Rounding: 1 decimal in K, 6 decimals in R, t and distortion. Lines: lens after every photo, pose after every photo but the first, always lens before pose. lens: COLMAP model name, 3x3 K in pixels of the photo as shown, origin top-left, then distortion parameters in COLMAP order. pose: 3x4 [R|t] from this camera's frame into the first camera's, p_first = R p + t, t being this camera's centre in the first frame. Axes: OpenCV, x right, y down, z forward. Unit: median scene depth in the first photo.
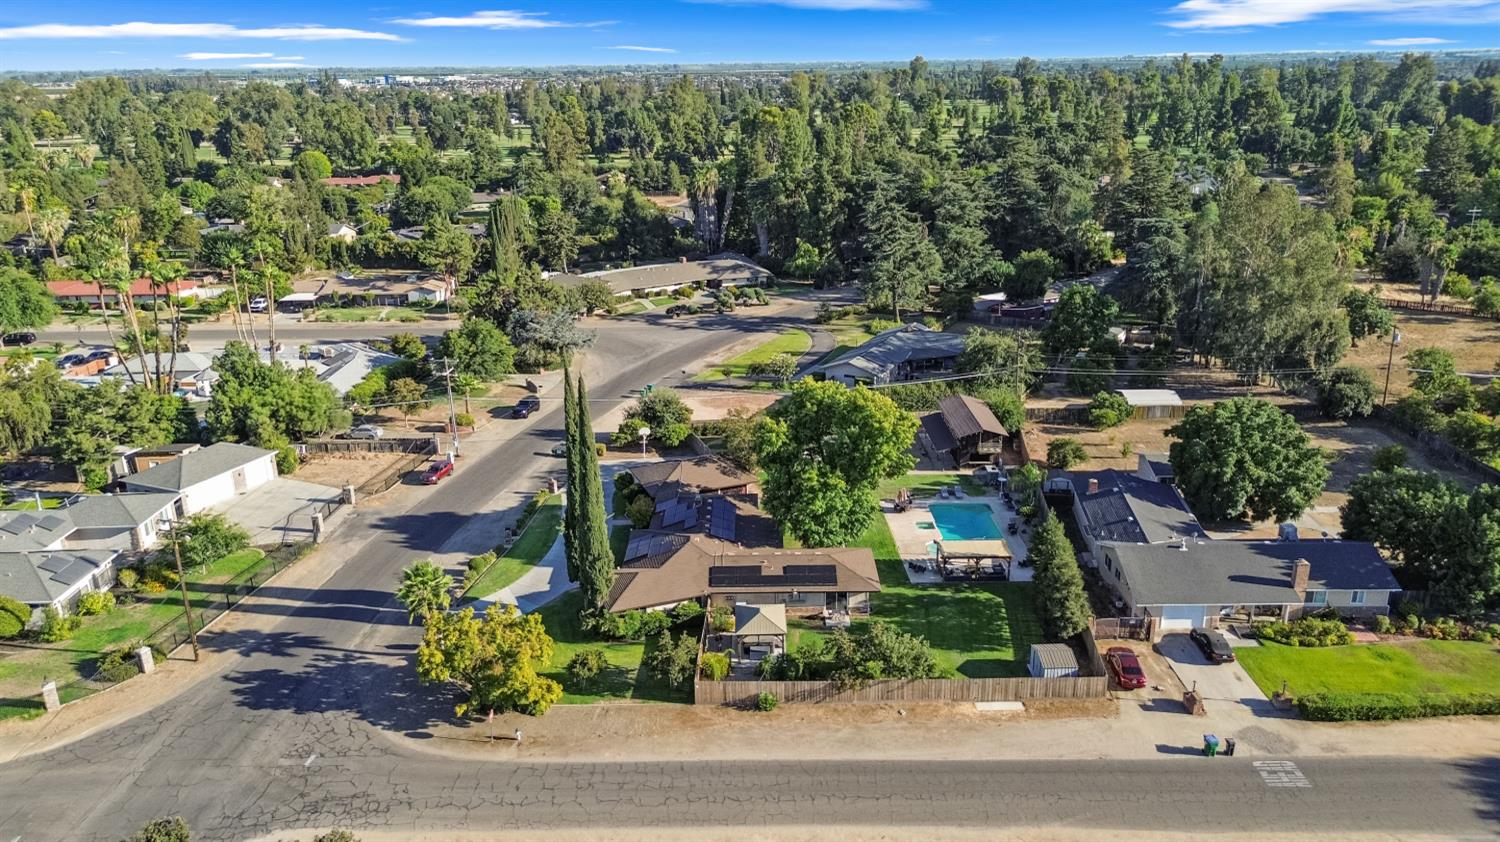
lens RADIAL K [[1075.9, 0, 750.0], [0, 1075.9, 421.0], [0, 0, 1]] dist [0.074590, -0.083245]
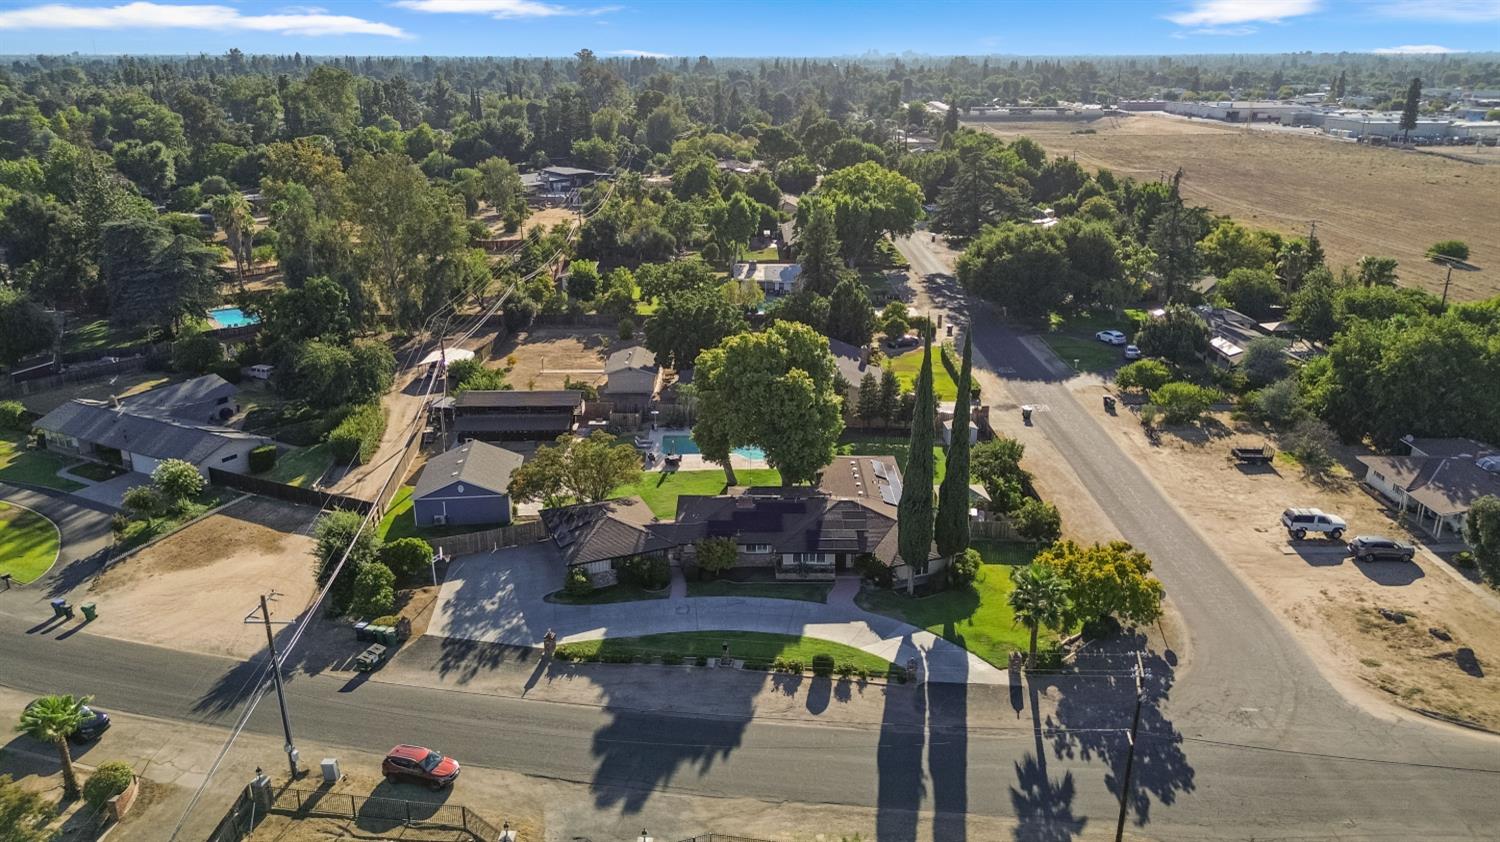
lens RADIAL K [[1051.1, 0, 774.6], [0, 1051.1, 473.5], [0, 0, 1]] dist [0.070158, -0.076839]
pose [[-0.022227, -0.353812, 0.935052, -0.928762], [0.314459, 0.885339, 0.342476, -0.256085], [-0.949011, 0.301648, 0.091581, 0.964266]]
